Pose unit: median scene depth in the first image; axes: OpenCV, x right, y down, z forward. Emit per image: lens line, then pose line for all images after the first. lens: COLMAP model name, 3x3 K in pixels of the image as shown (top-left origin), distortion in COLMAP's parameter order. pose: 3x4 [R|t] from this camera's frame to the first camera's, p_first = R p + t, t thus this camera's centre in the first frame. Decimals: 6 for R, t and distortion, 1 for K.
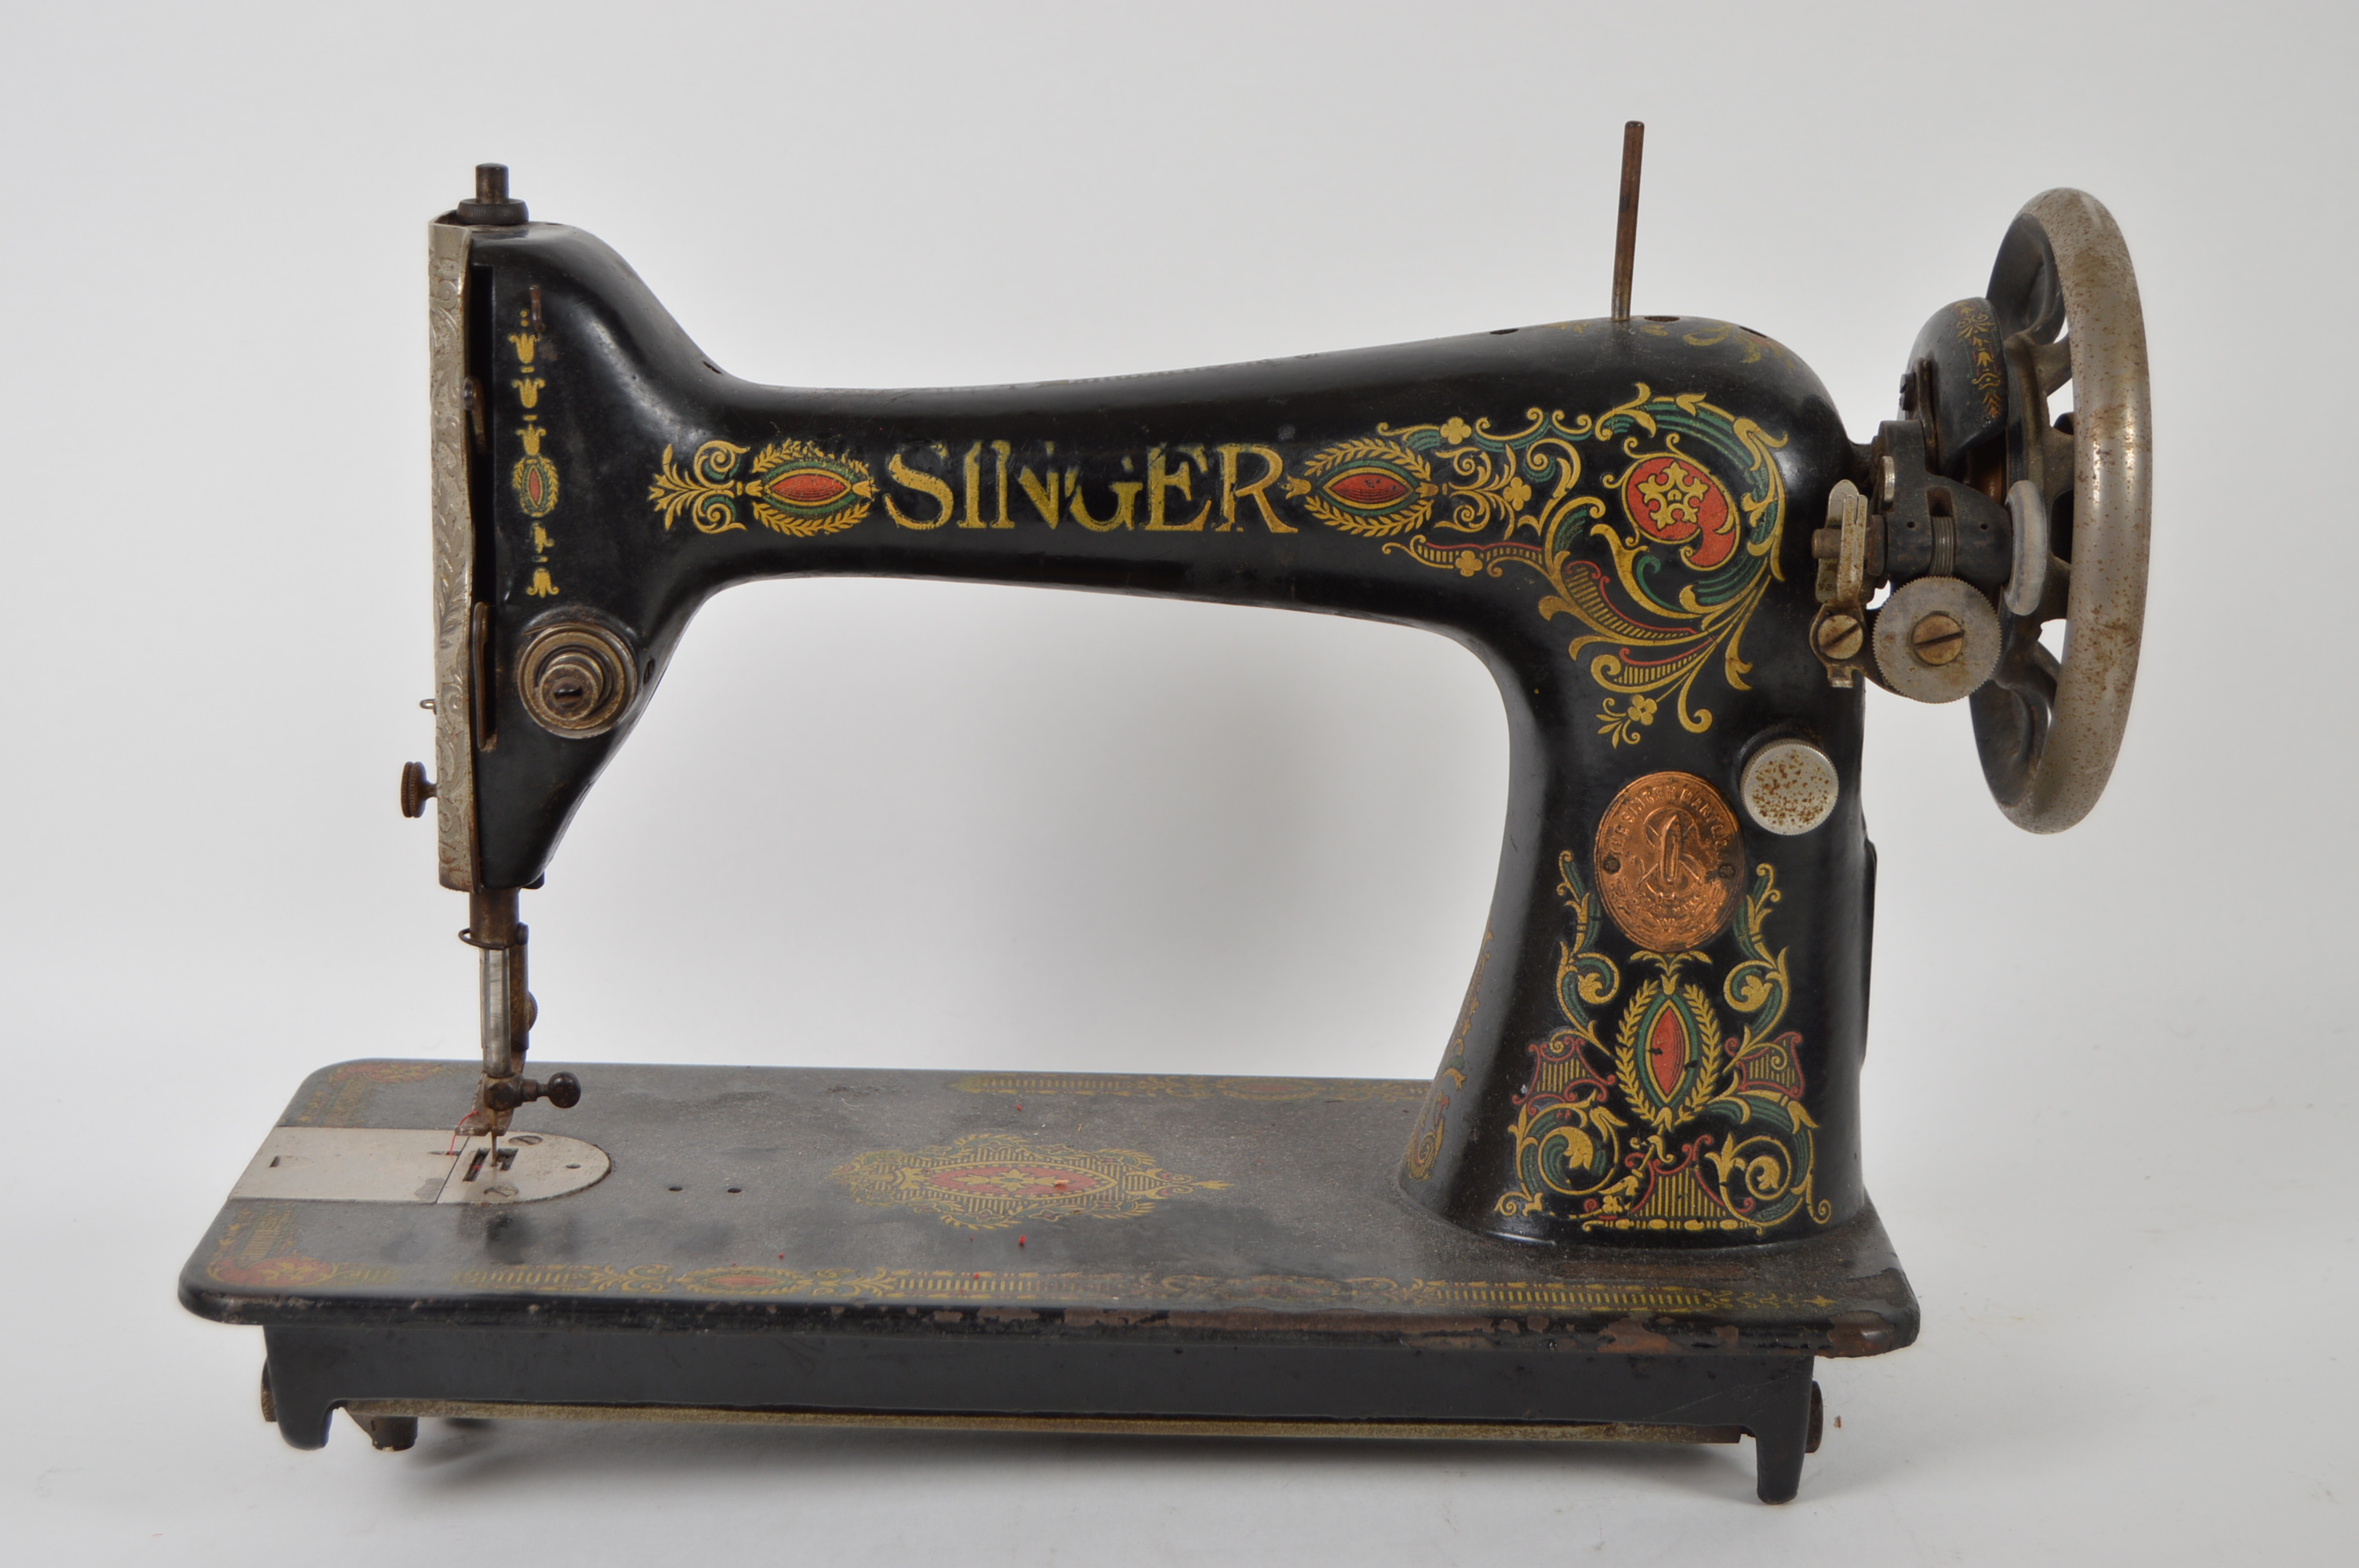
lens RADIAL K [[4564.6, 0, 1179.5], [0, 4564.6, 784.0], [0, 0, 1]] dist [-0.035496, -0.082436]
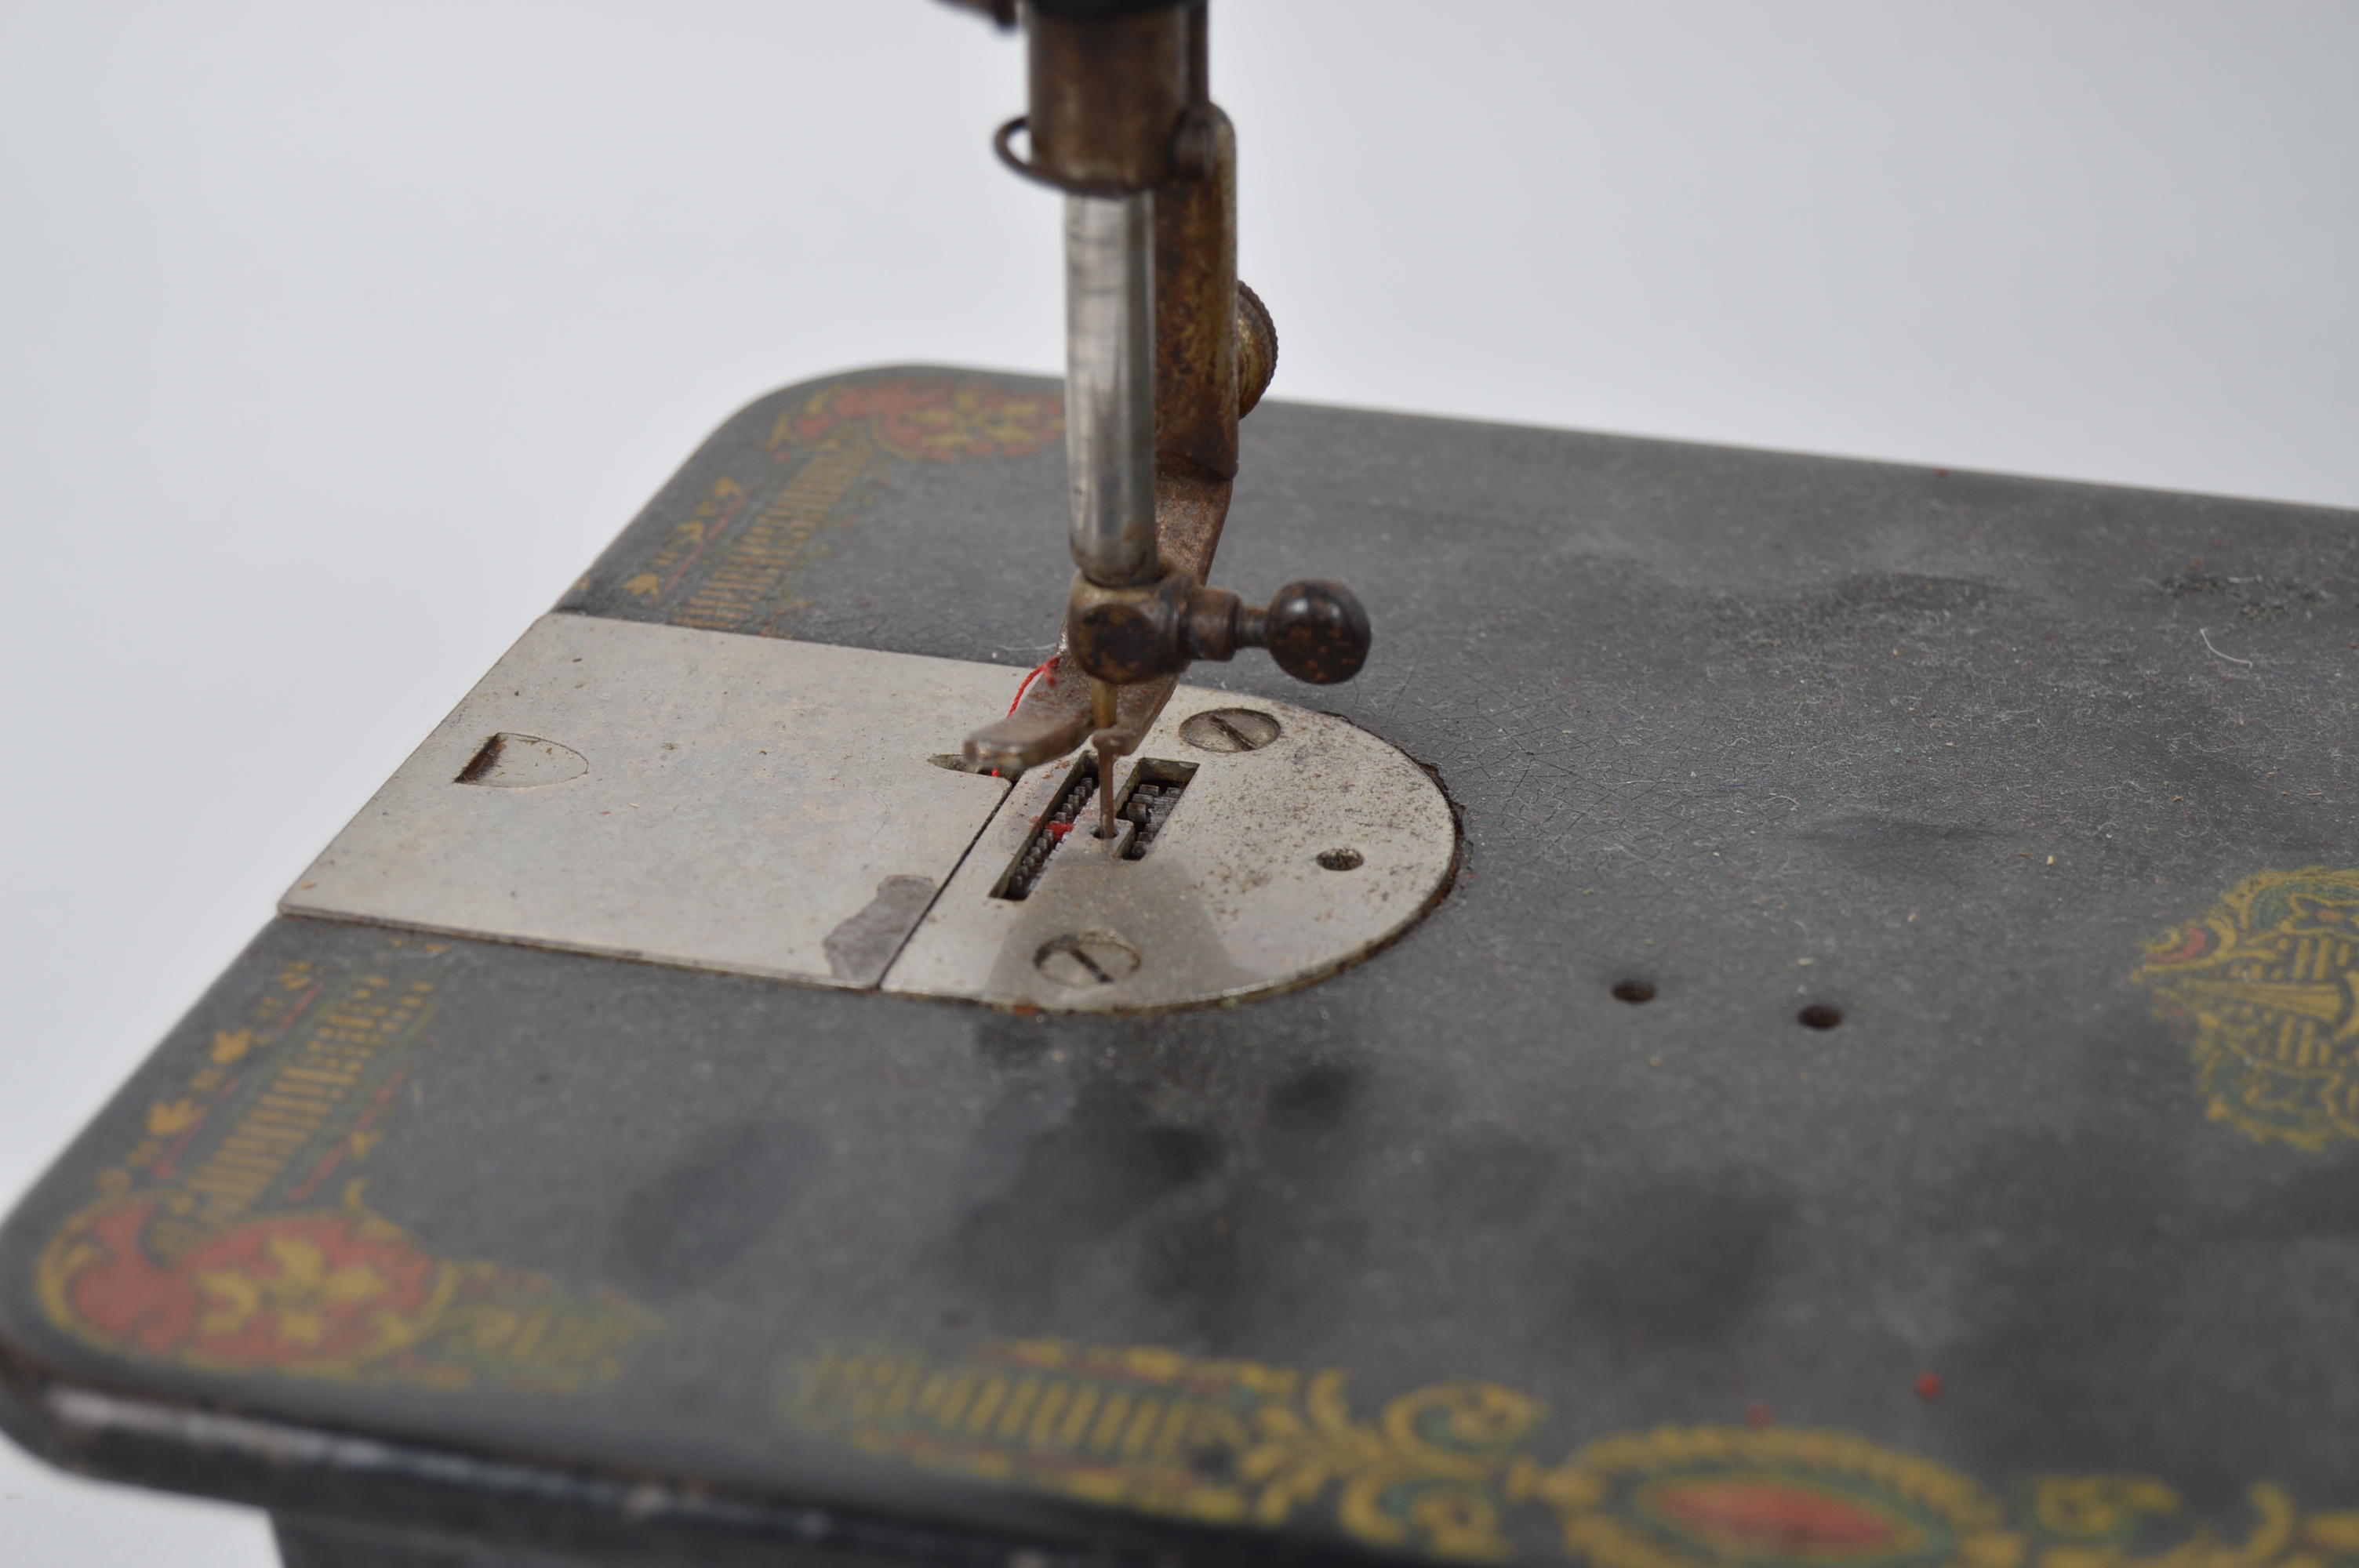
lens RADIAL K [[5336.7, 0, 1179.5], [0, 5336.7, 784.0], [0, 0, 1]] dist [-0.012201, -0.190307]
pose [[0.962484, 0.097693, -0.253140, -0.048723], [-0.034776, 0.969655, 0.241991, -0.012836], [0.269100, -0.224109, 0.936675, 0.646860]]
